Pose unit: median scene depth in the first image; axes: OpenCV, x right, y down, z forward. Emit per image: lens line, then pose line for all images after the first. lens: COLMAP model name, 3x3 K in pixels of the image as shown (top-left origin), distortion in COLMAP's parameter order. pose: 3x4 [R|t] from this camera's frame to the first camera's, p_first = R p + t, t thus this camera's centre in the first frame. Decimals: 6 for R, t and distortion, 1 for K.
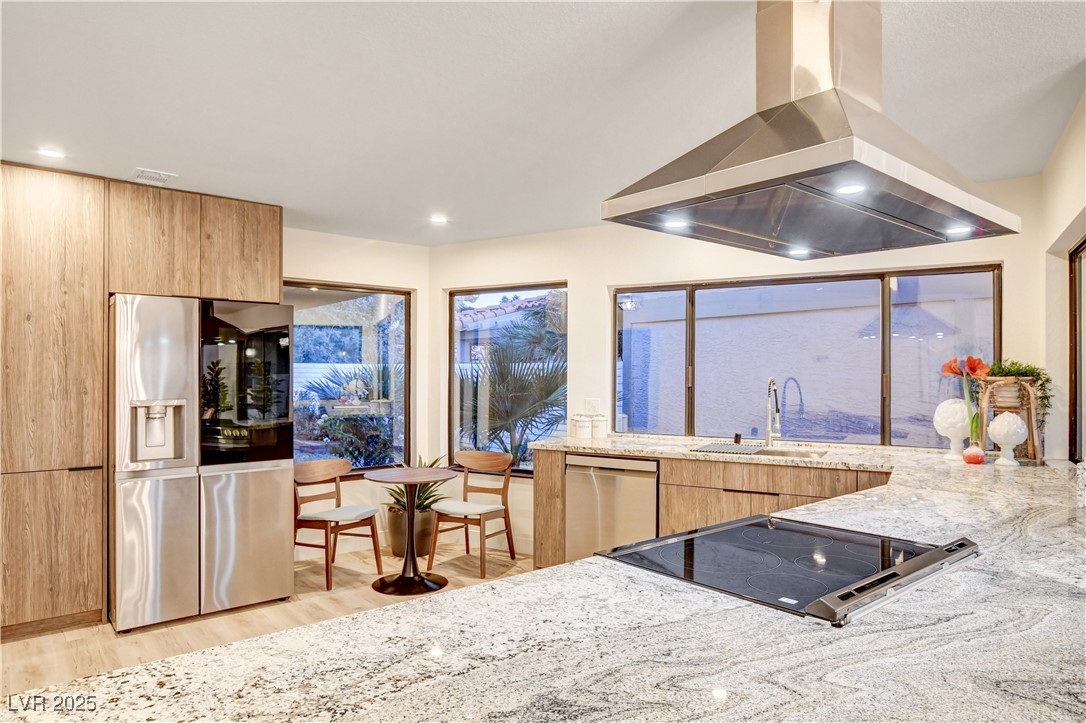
lens RADIAL K [[659.1, 0, 543.0], [0, 659.1, 361.5], [0, 0, 1]] dist [-0.003360, 0.000054]
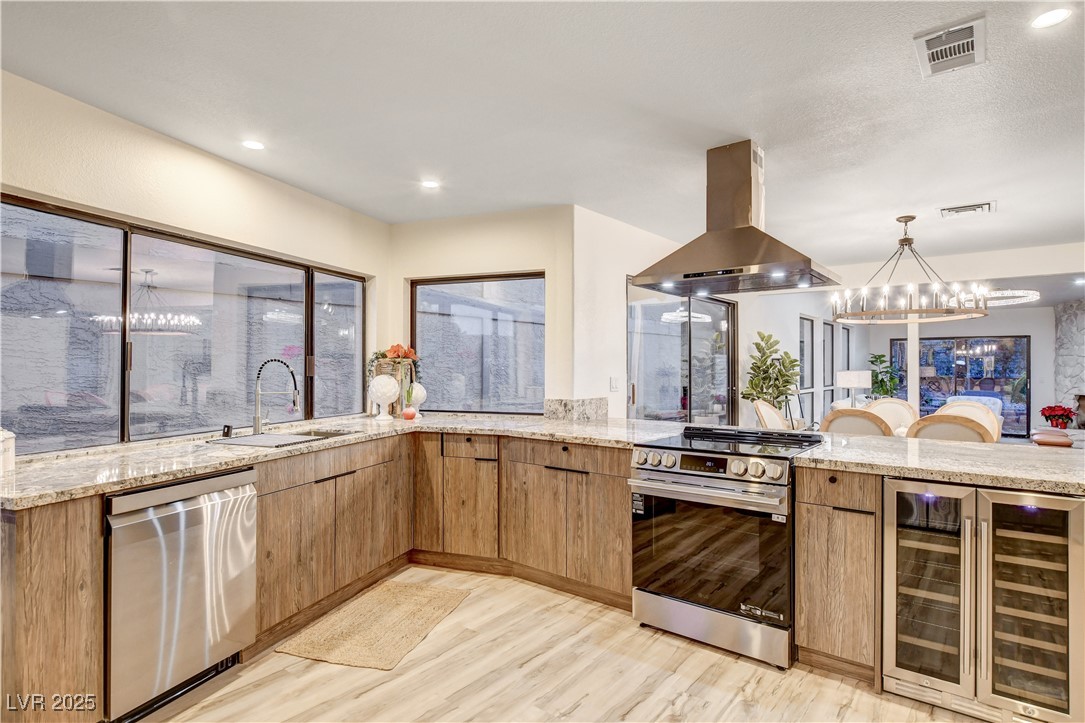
lens RADIAL K [[559.8, 0, 549.5], [0, 559.8, 367.7], [0, 0, 1]] dist [-0.013763, -0.000292]
pose [[-0.201728, -0.005489, 0.979426, -0.536525], [-0.017431, 0.999846, 0.002013, 0.032194], [-0.979286, -0.016666, -0.201793, 0.839719]]
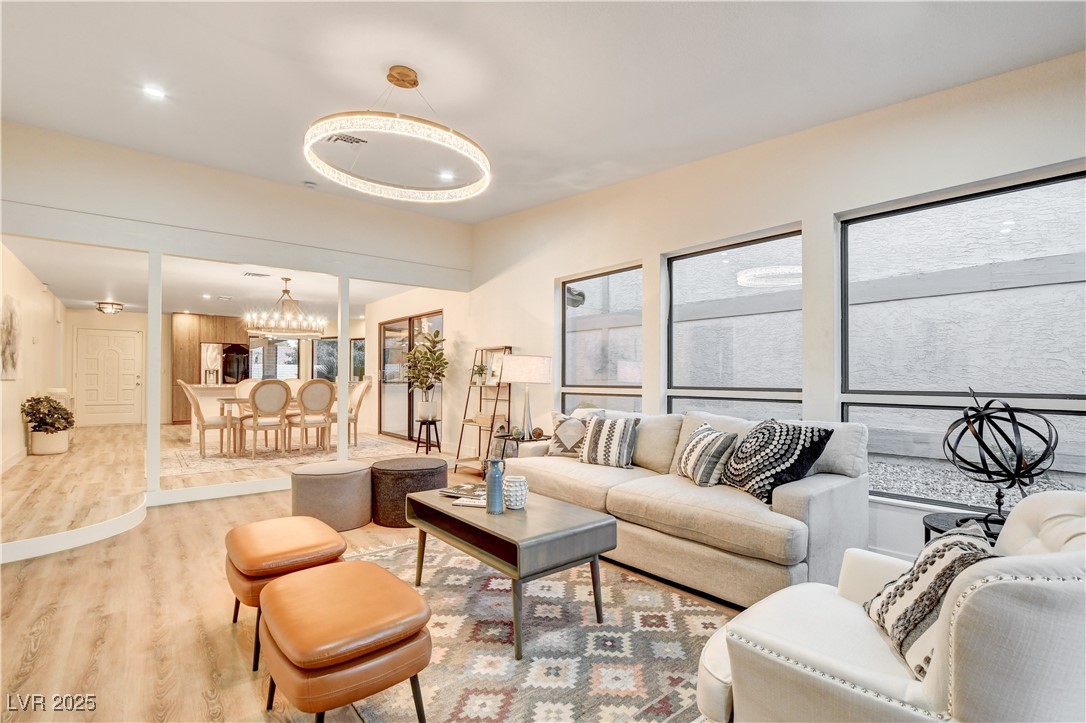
lens RADIAL K [[509.0, 0, 557.7], [0, 509.0, 365.7], [0, 0, 1]] dist [-0.024321, 0.001066]
pose [[0.999831, -0.001913, 0.018287, 1.423500], [0.002015, 0.999982, -0.005589, 0.058627], [-0.018276, 0.005625, 0.999817, -2.047309]]
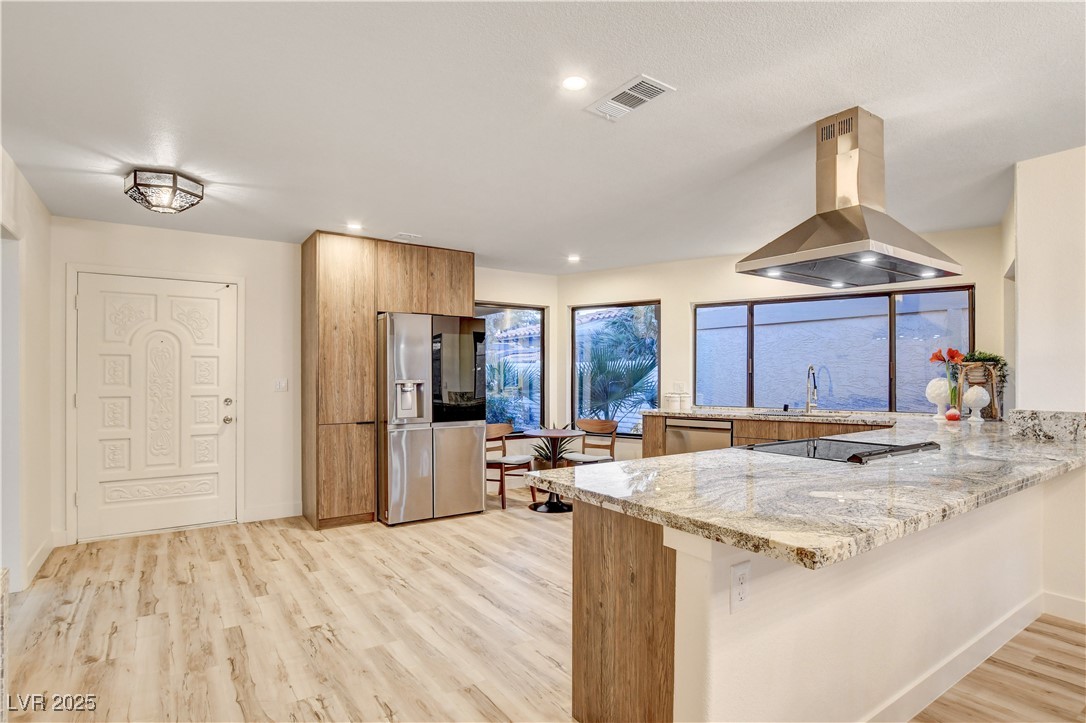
lens RADIAL K [[560.3, 0, 550.0], [0, 560.3, 367.7], [0, 0, 1]] dist [-0.013763, -0.000292]
pose [[0.996989, -0.003823, -0.077446, -0.140442], [0.004226, 0.999978, 0.005032, 0.023467], [0.077425, -0.005345, 0.996984, -0.292561]]
